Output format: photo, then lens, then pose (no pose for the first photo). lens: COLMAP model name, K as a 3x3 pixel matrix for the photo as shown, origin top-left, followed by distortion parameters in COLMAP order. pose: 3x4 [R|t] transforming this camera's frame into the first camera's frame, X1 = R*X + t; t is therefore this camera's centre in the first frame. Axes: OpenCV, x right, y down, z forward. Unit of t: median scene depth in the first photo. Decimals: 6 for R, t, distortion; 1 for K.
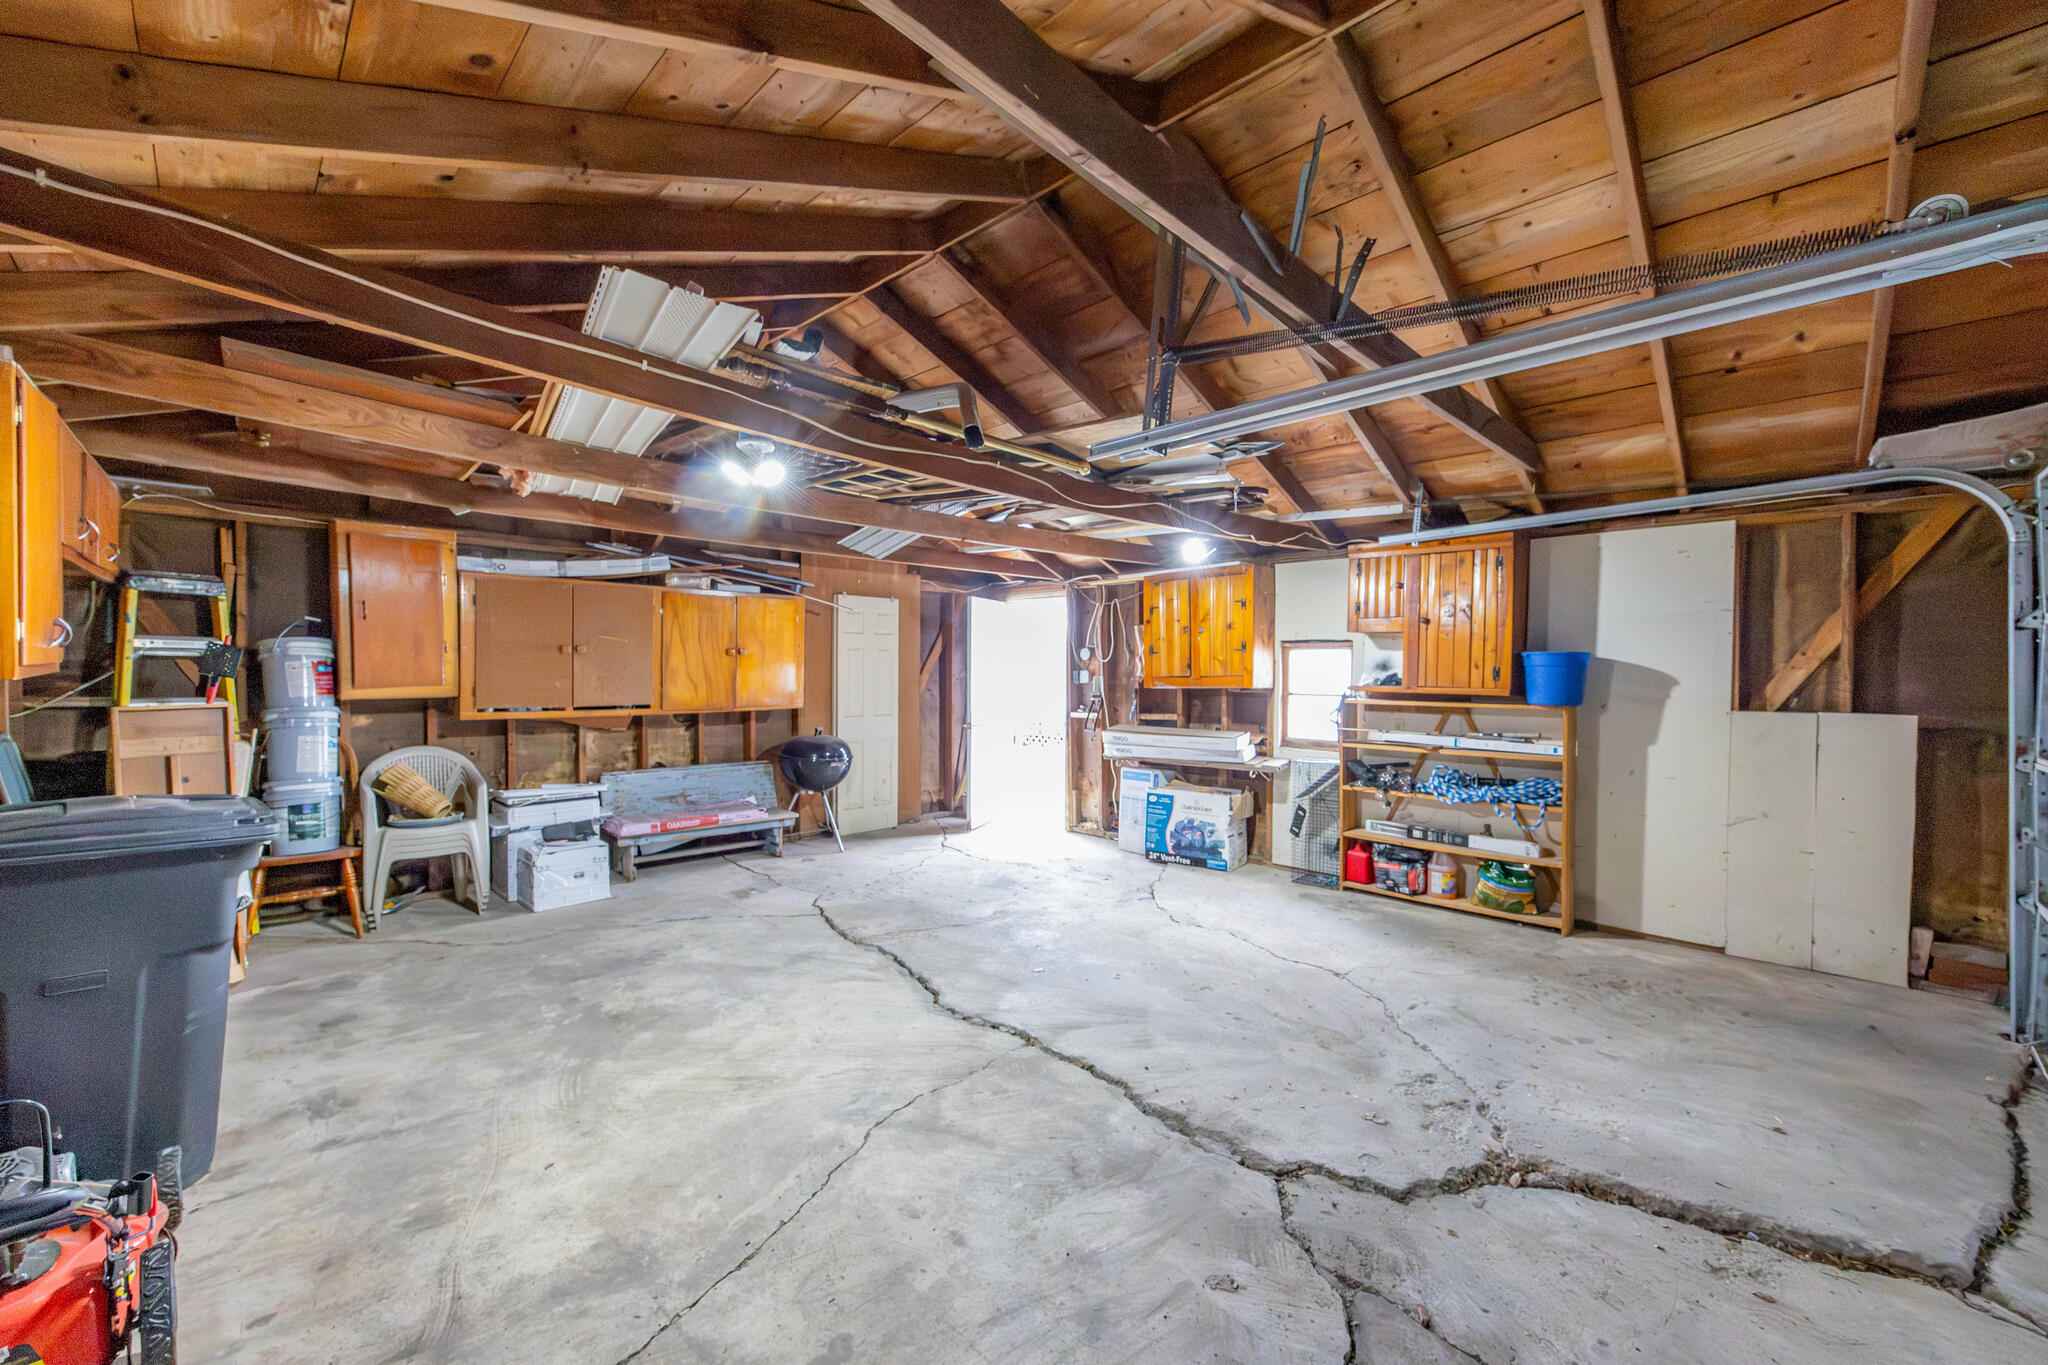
lens RADIAL K [[792.0, 0, 1019.4], [0, 792.0, 678.2], [0, 0, 1]] dist [-0.002366, -0.000253]
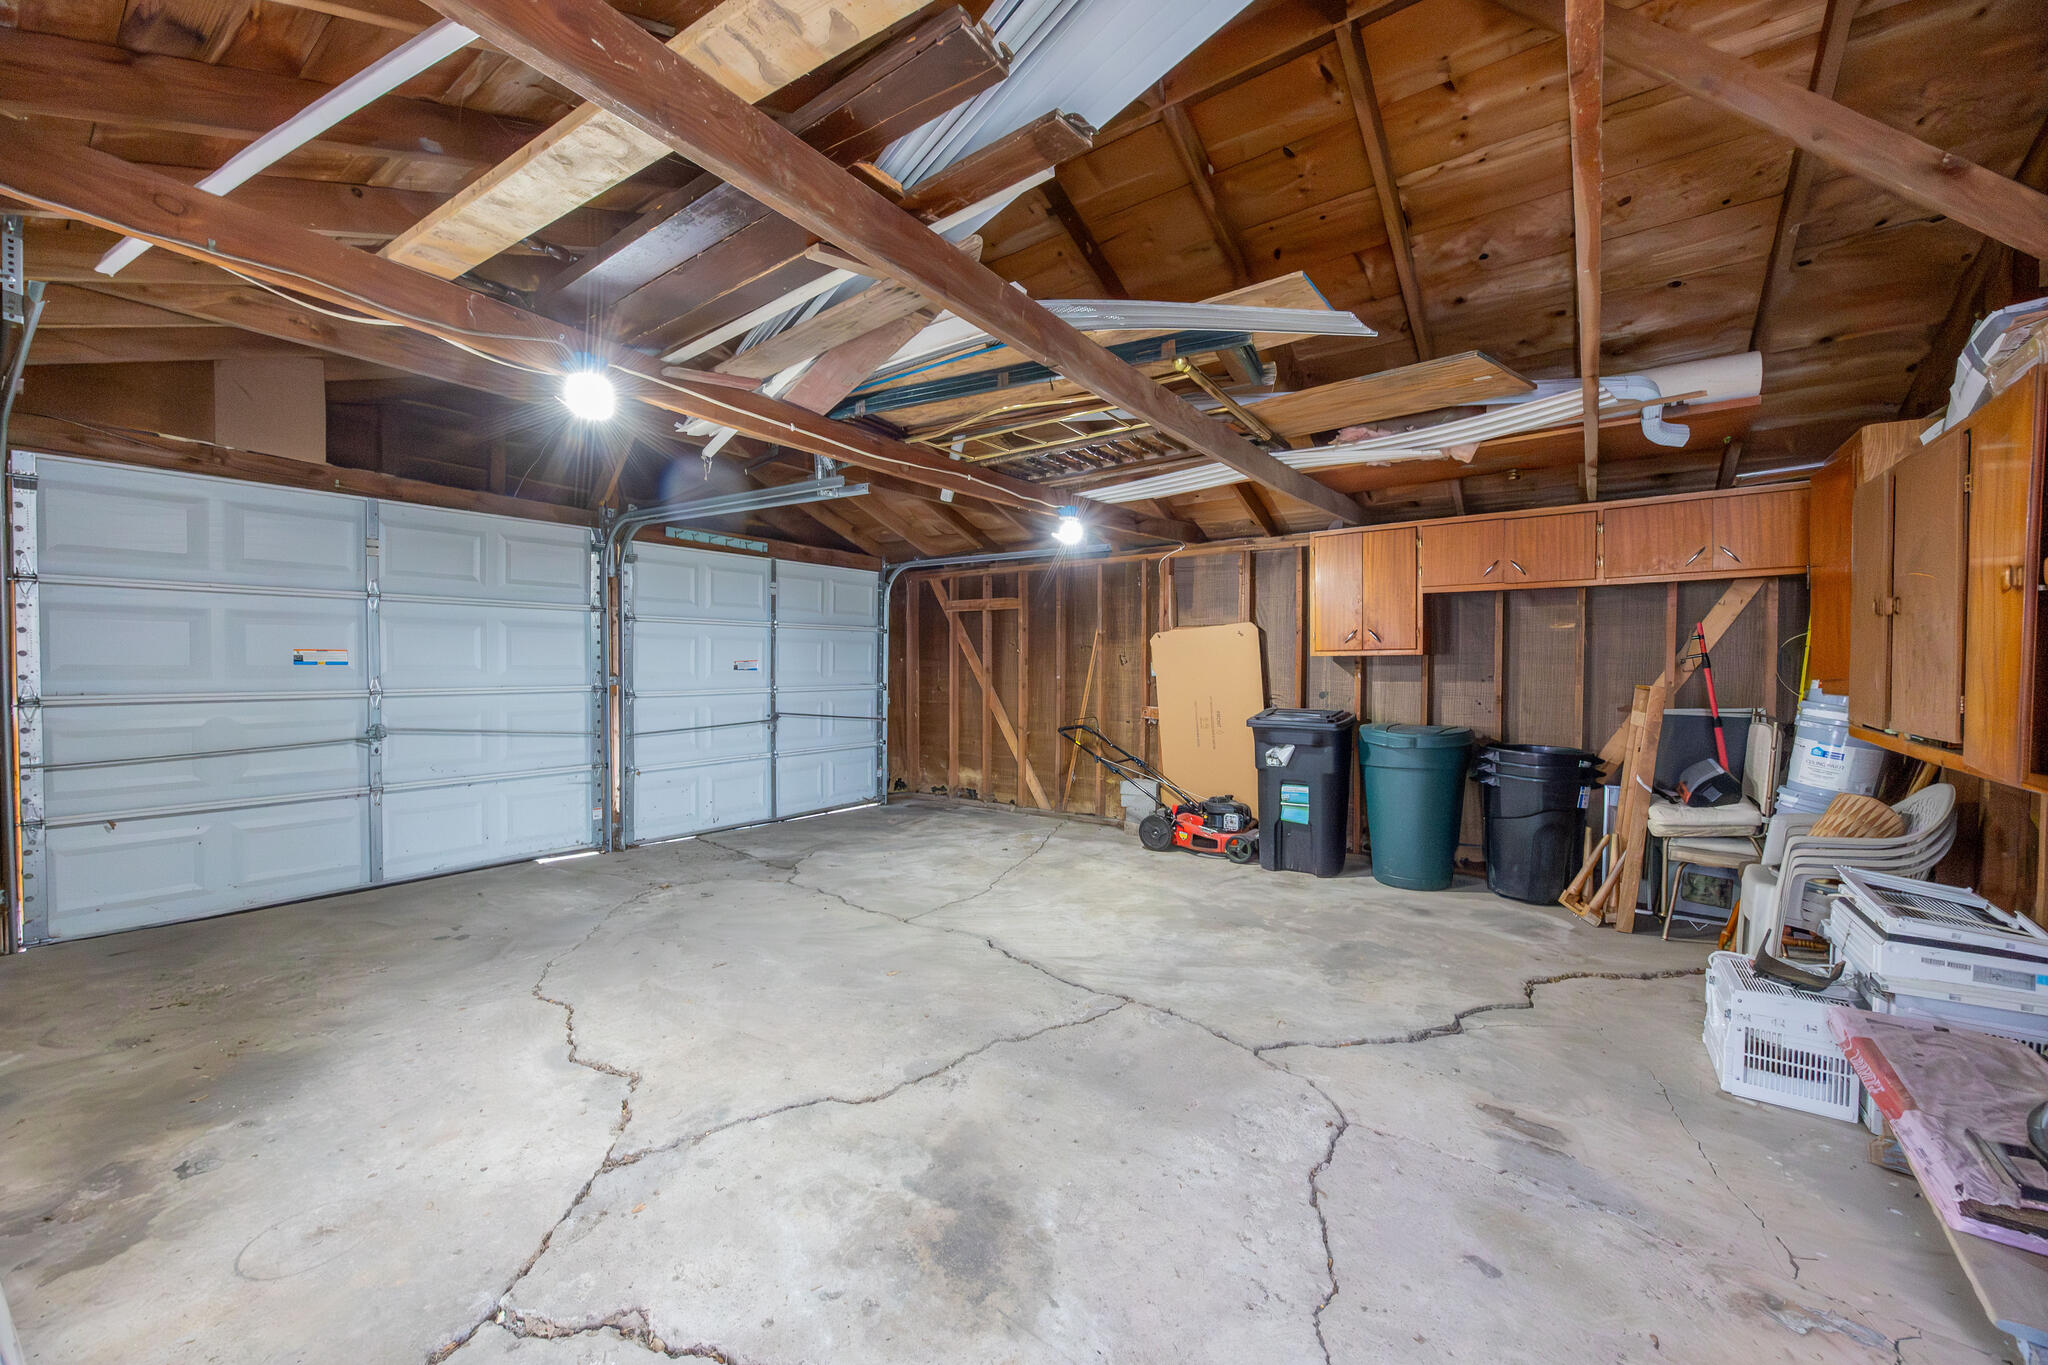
lens RADIAL K [[792.0, 0, 1028.0], [0, 792.0, 676.2], [0, 0, 1]] dist [-0.002366, -0.000253]
pose [[-0.987556, -0.014248, -0.156621, 0.021172], [-0.019789, 0.999230, 0.033873, -0.001393], [0.156018, 0.036551, -0.987078, 2.210841]]
